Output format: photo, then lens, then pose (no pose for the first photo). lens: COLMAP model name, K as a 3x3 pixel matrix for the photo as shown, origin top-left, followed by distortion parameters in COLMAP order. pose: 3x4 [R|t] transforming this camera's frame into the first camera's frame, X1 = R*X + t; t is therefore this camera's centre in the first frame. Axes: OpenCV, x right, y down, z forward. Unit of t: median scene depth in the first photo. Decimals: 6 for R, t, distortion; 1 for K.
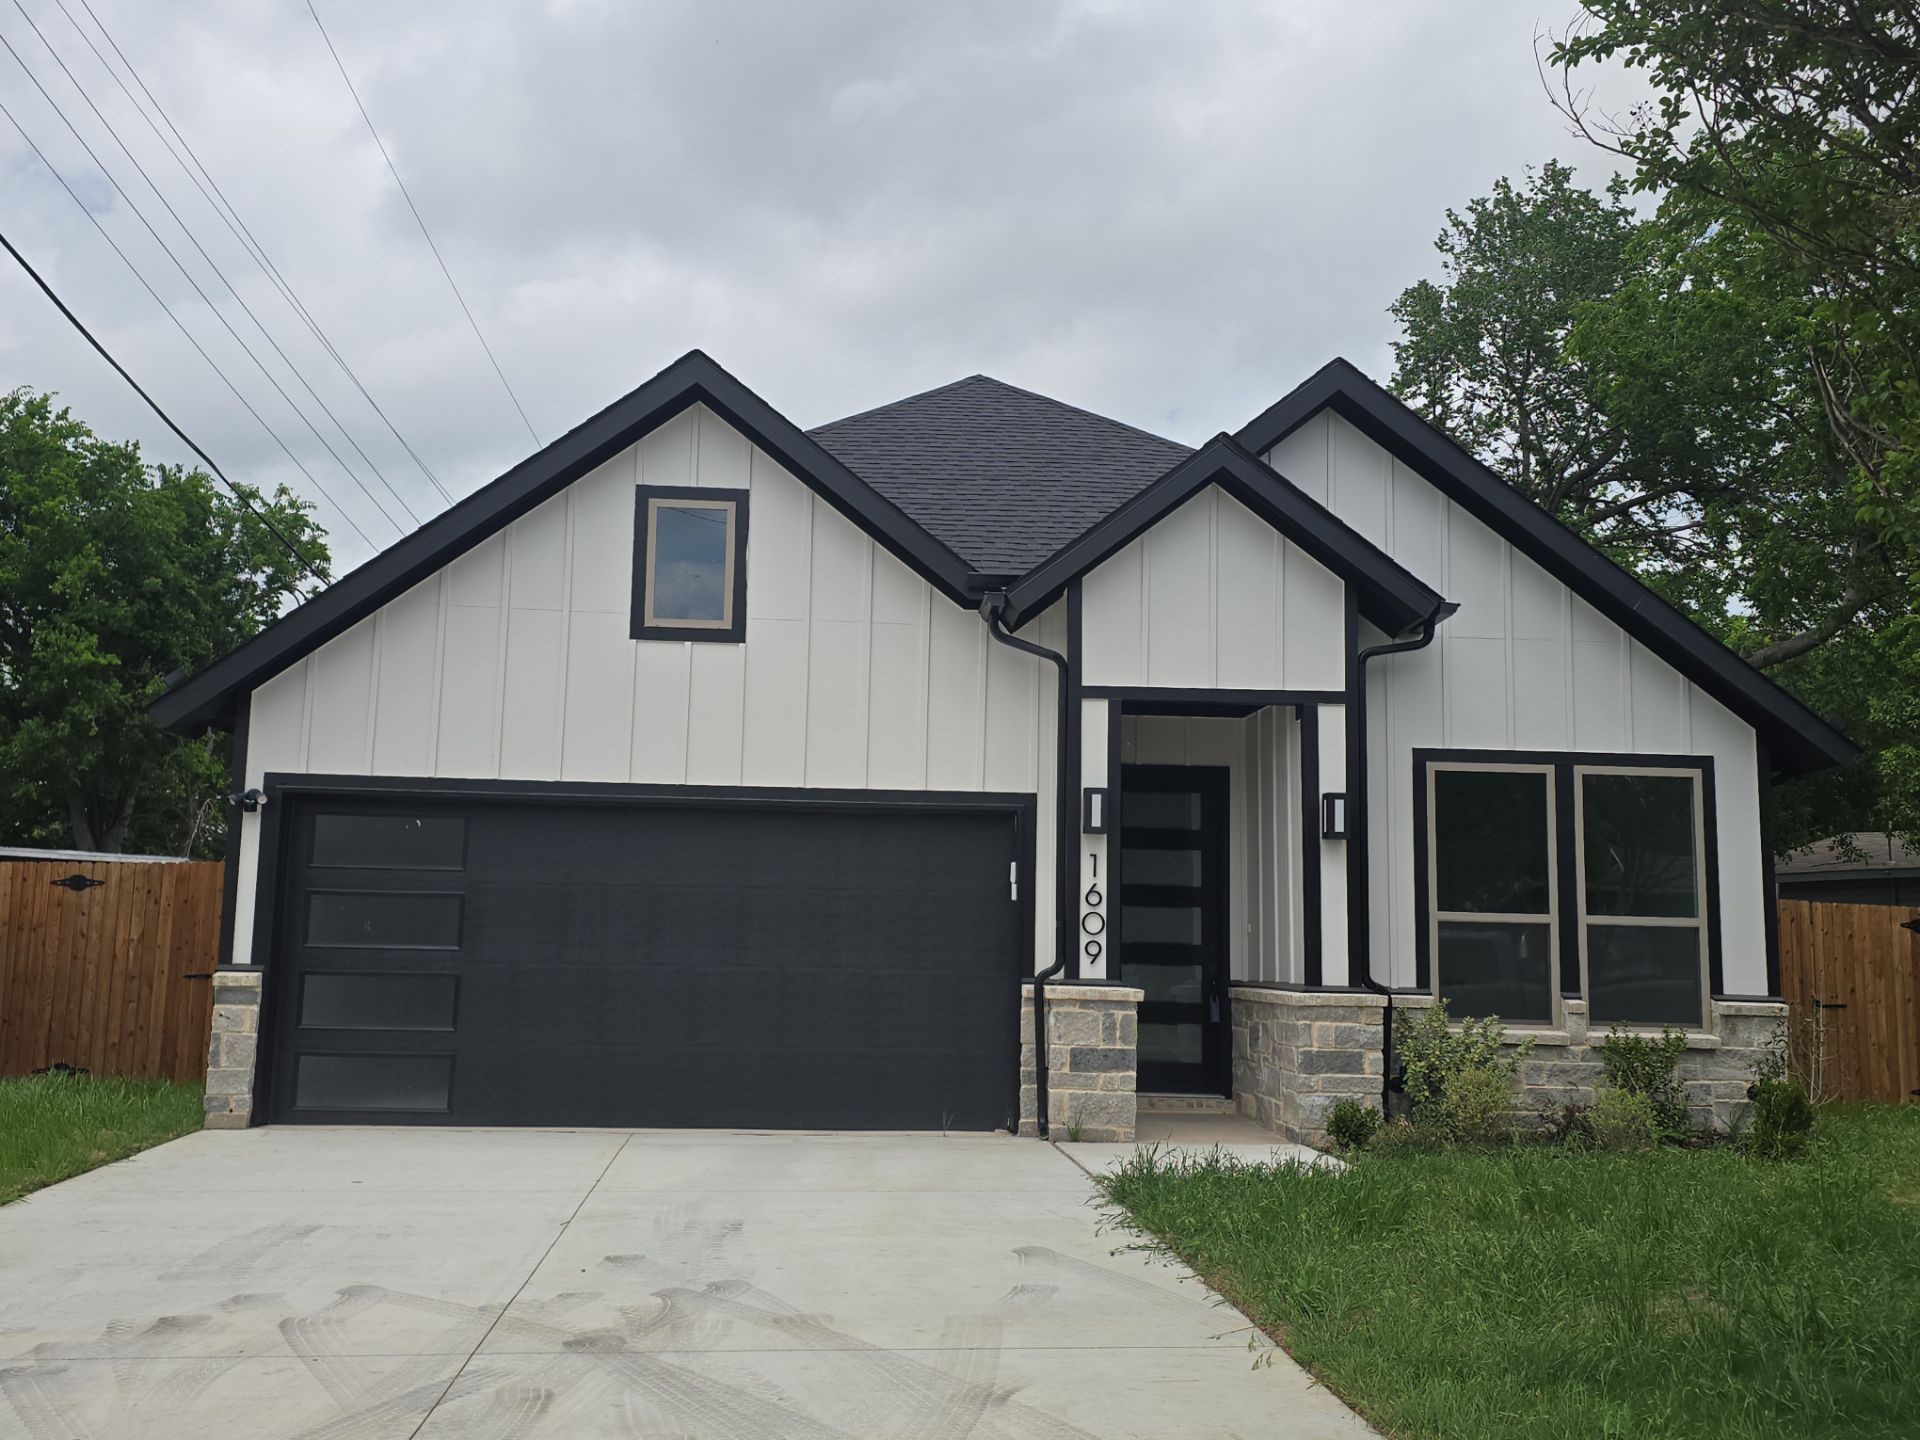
lens RADIAL K [[1725.7, 0, 960.0], [0, 1725.7, 720.0], [0, 0, 1]] dist [0.120681, -0.150466]
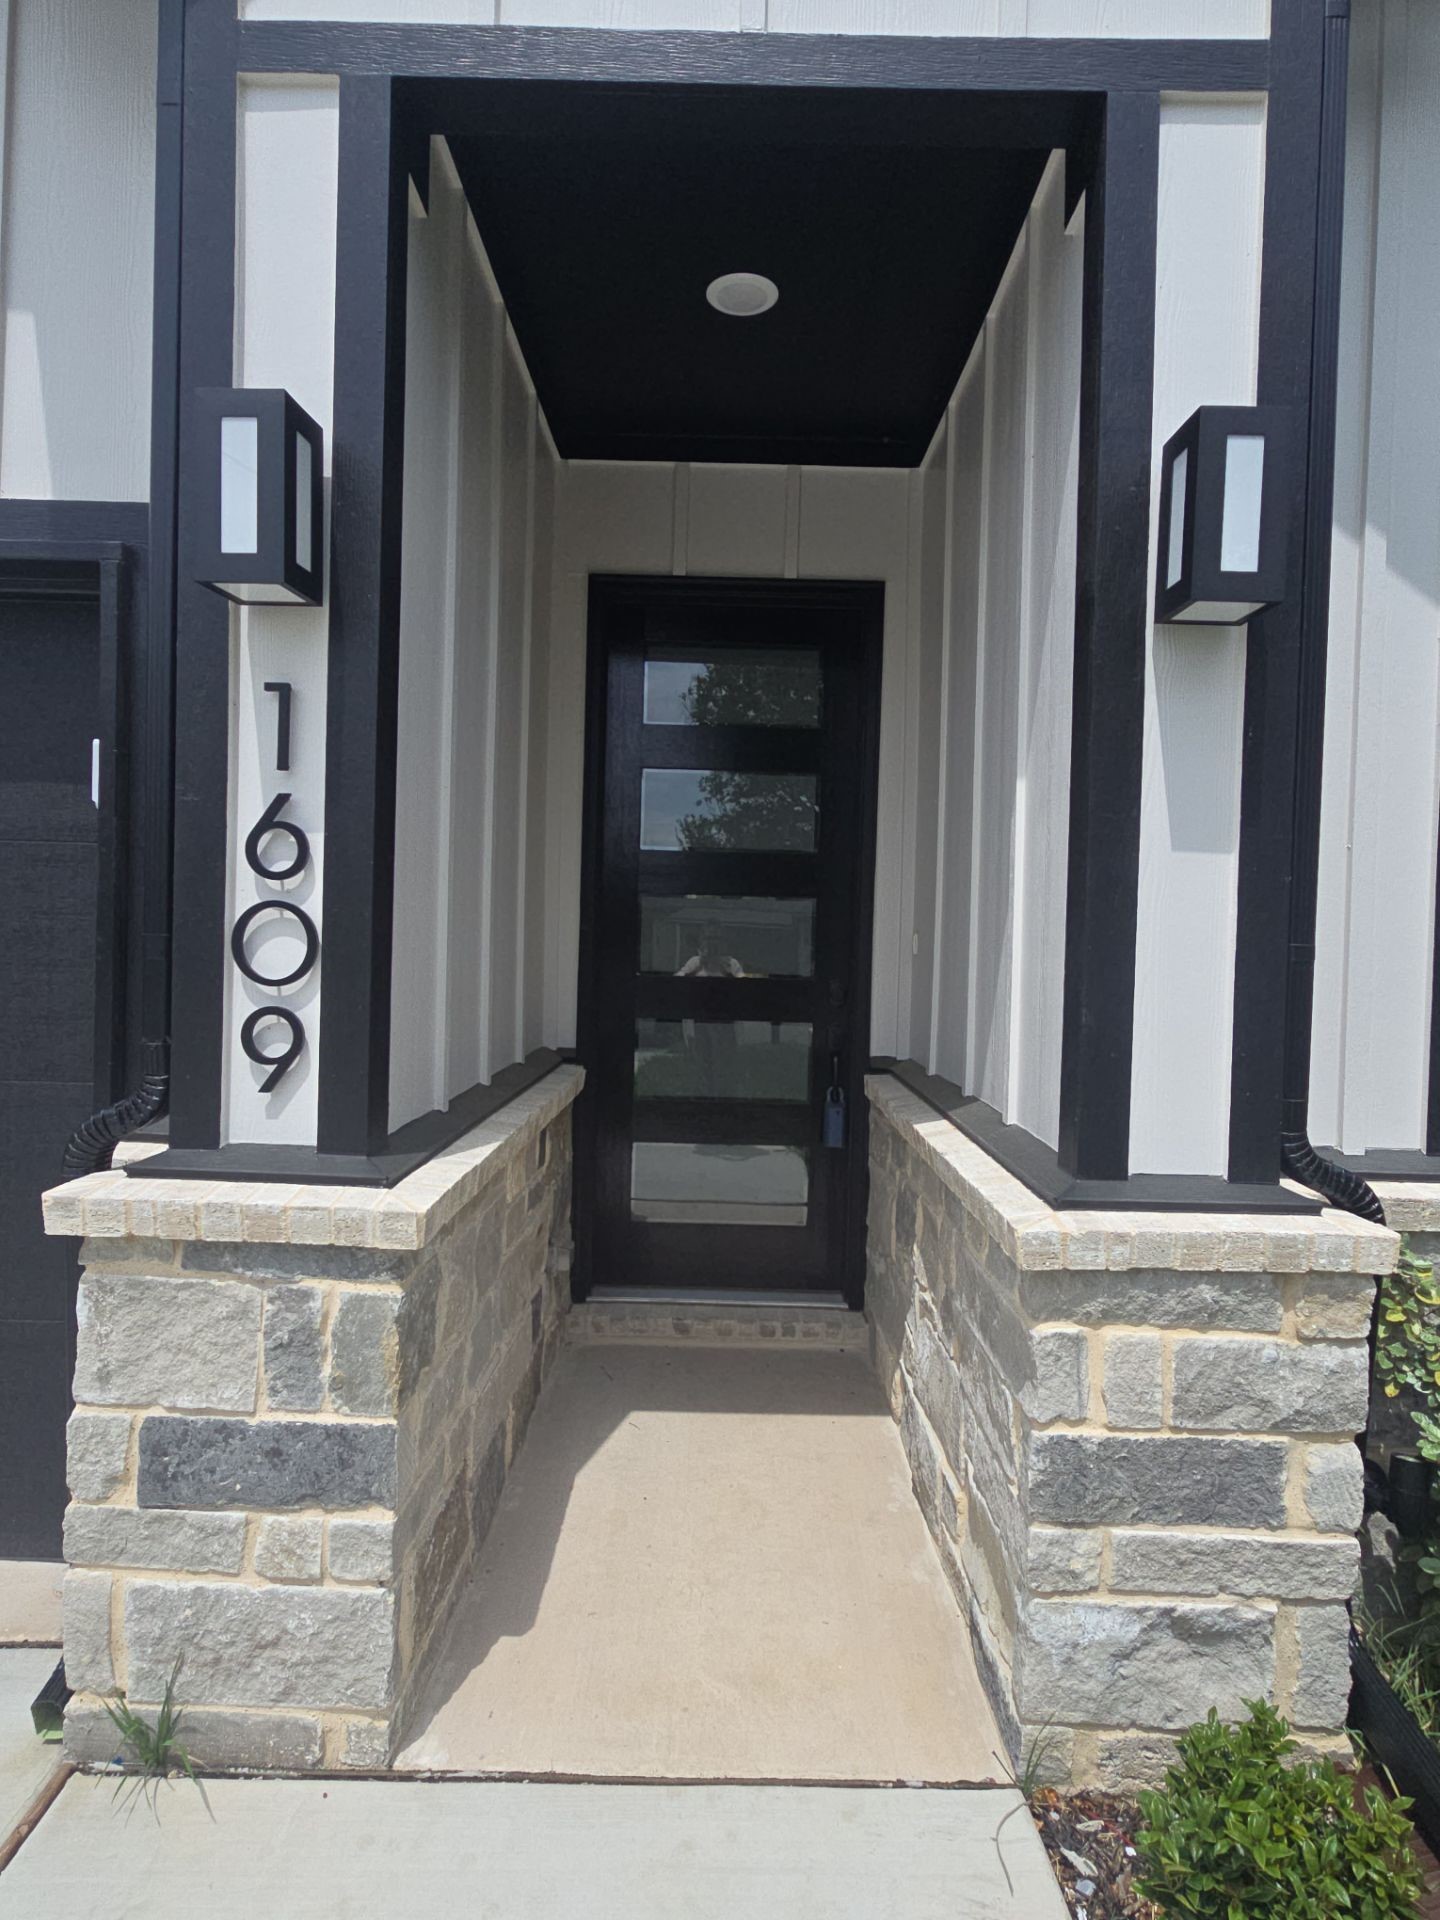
lens RADIAL K [[1051.8, 0, 720.0], [0, 1051.8, 960.0], [0, 0, 1]] dist [0.002924, 0.000389]
pose [[0.997336, 0.006686, -0.072642, 0.153183], [0.004672, 0.987893, 0.155069, 0.092151], [0.072799, -0.154995, 0.985229, 0.818866]]
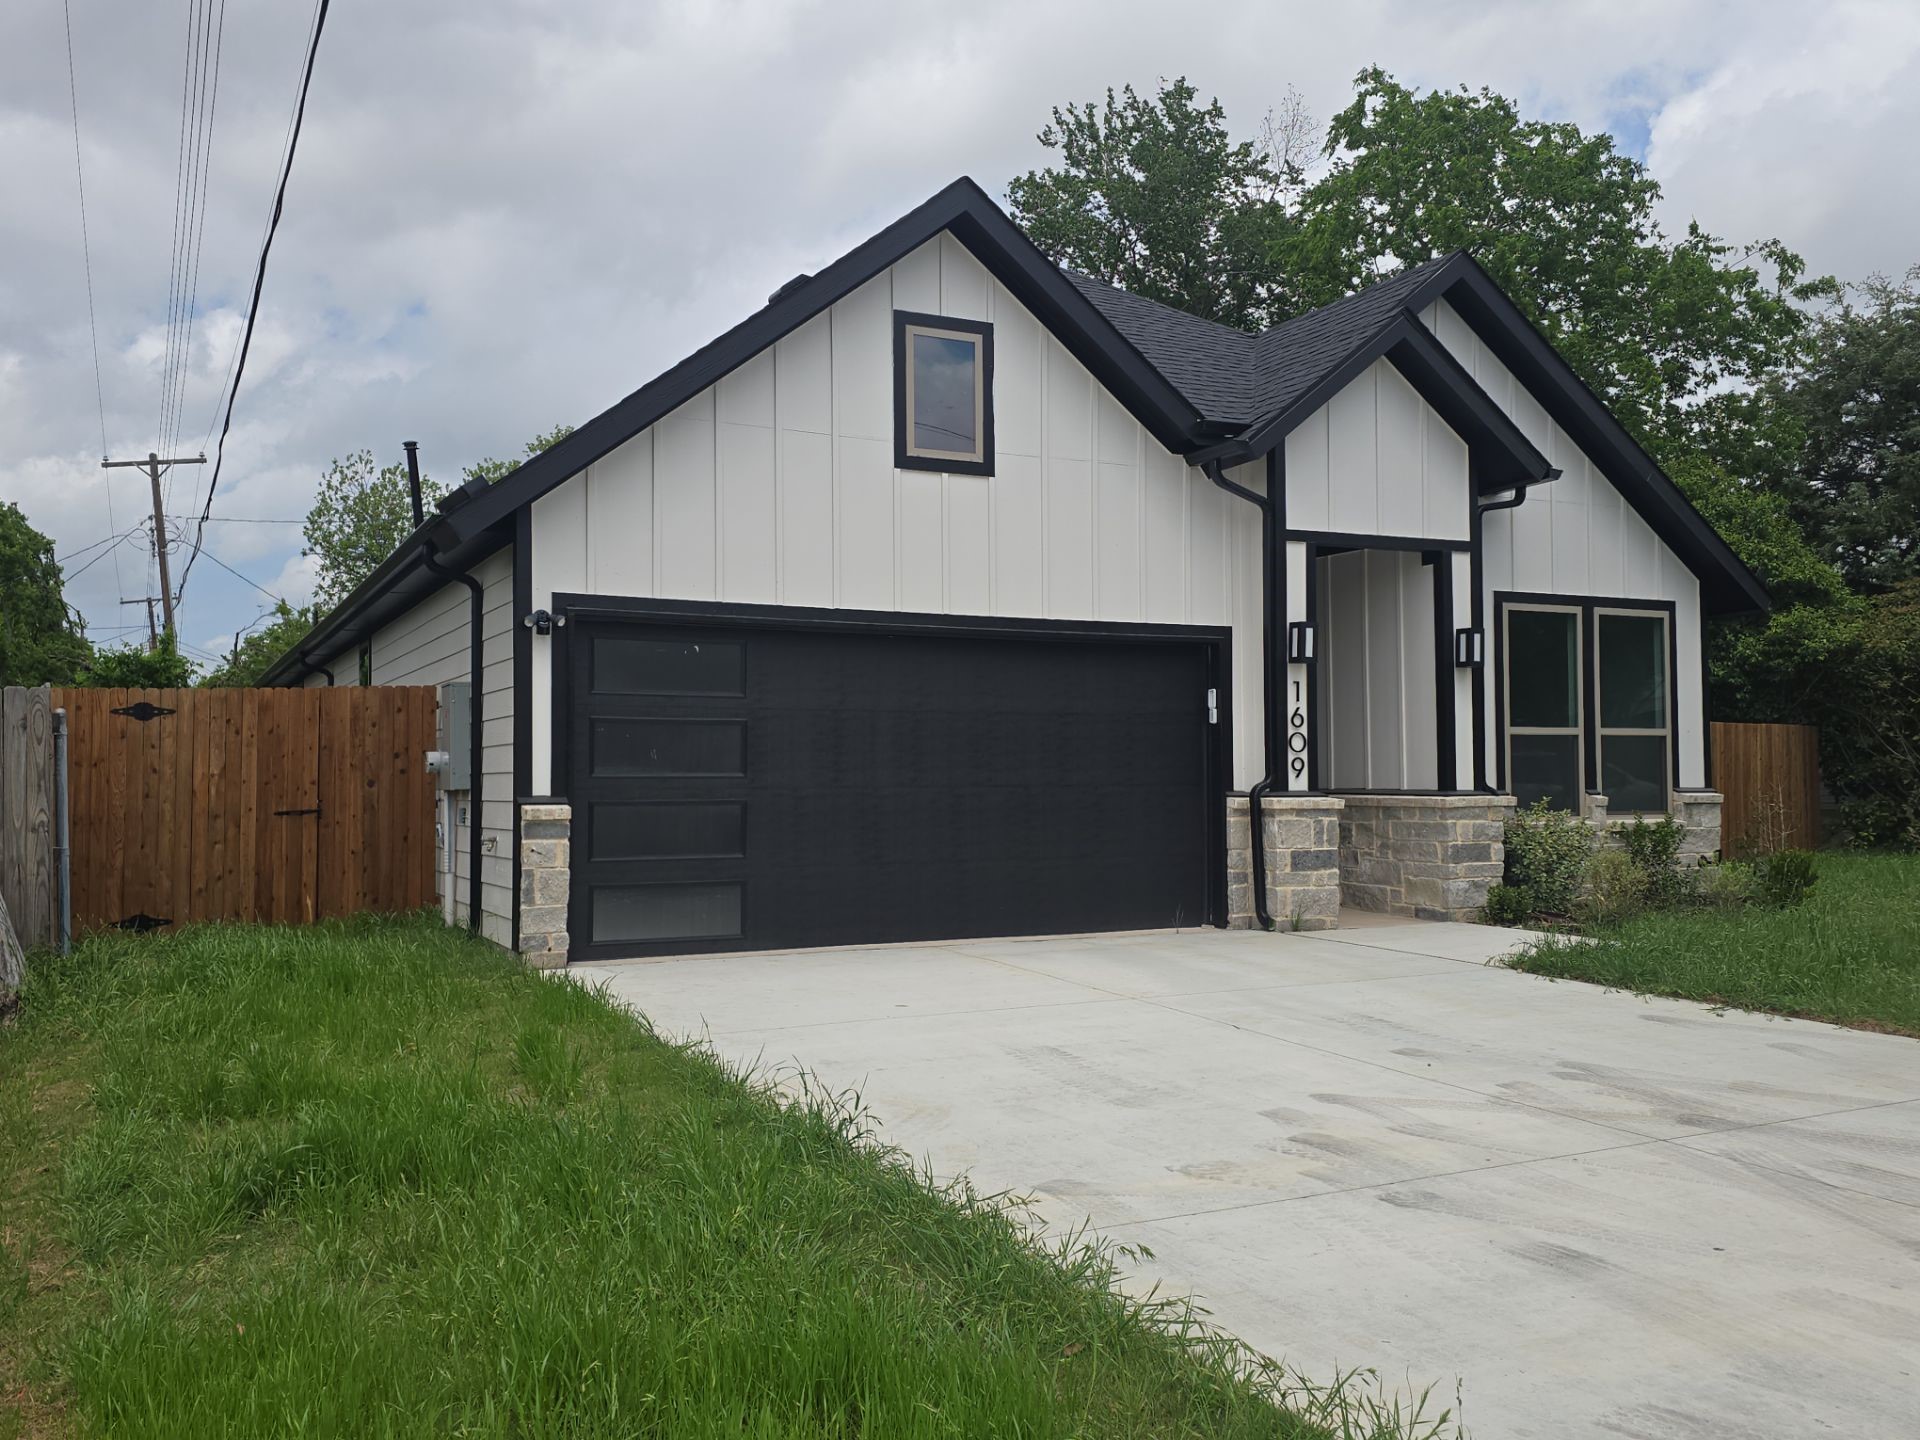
lens RADIAL K [[1563.9, 0, 960.0], [0, 1563.9, 720.0], [0, 0, 1]] dist [0.081412, -0.002698]
pose [[0.926377, -0.010682, 0.376445, -0.497657], [-0.028026, 0.994870, 0.097200, 0.009390], [-0.375552, -0.100594, 0.921326, 0.135447]]
